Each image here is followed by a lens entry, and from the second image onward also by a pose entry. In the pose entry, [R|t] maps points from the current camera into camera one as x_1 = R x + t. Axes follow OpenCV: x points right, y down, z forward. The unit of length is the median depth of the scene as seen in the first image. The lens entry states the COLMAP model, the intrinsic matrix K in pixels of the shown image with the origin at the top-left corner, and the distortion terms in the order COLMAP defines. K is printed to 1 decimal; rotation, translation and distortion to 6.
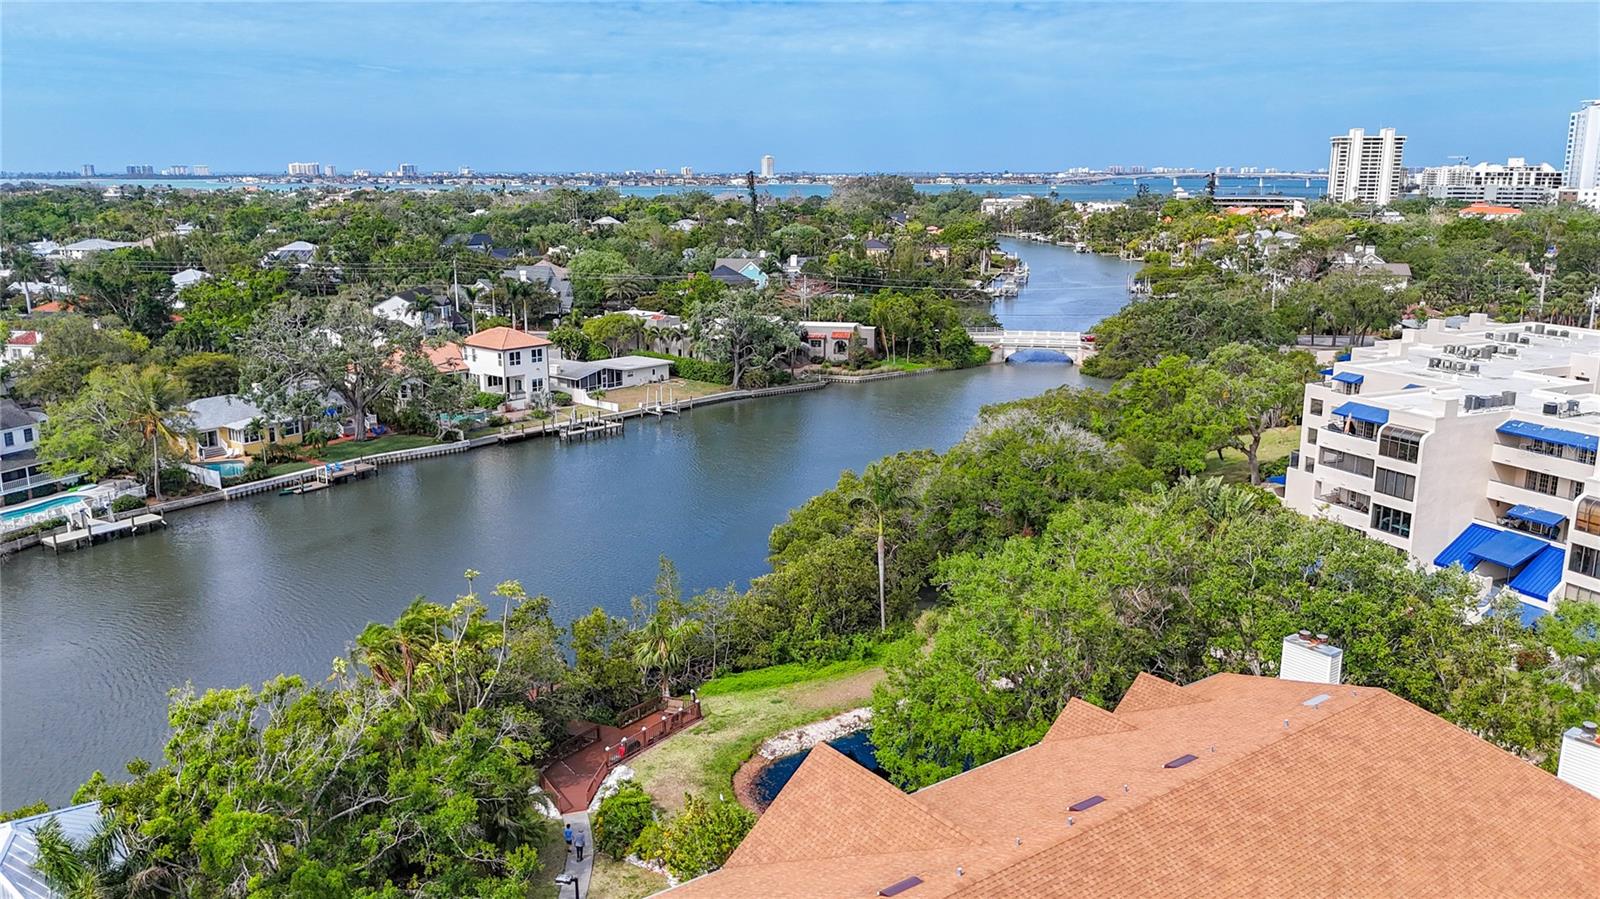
lens RADIAL K [[1200.1, 0, 808.8], [0, 1200.1, 454.8], [0, 0, 1]] dist [0.044554, -0.042404]
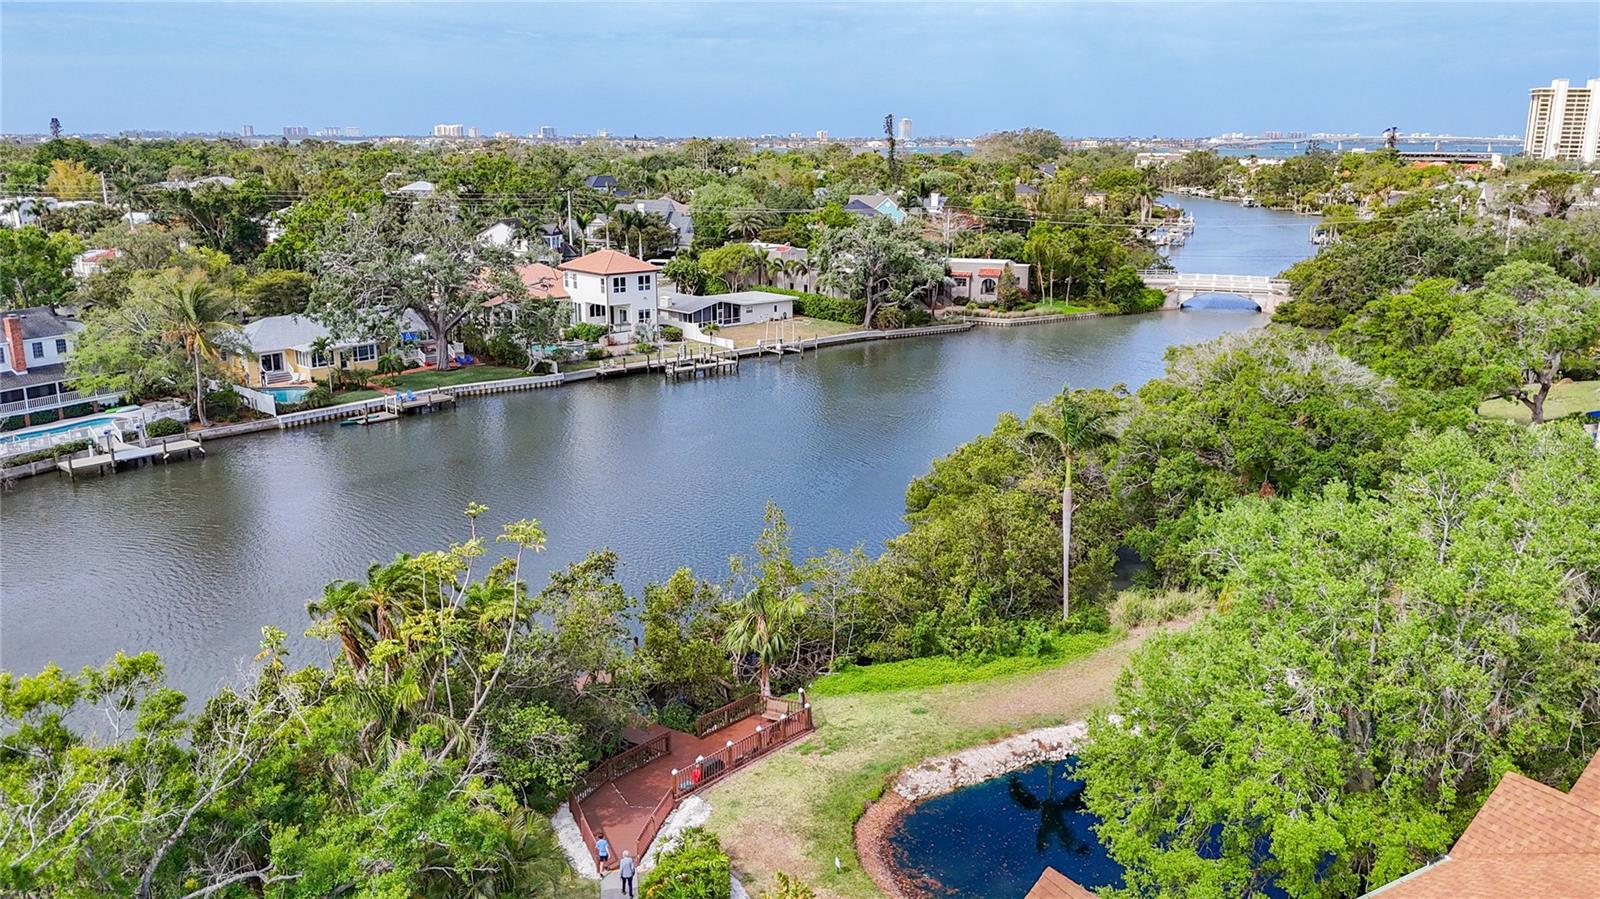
lens RADIAL K [[1200.1, 0, 797.1], [0, 1200.1, 445.2], [0, 0, 1]] dist [0.044554, -0.042404]
pose [[0.992908, 0.029005, -0.115294, -0.011516], [-0.027168, 0.999478, 0.017473, 0.021069], [0.115740, -0.014216, 0.993178, 0.159652]]
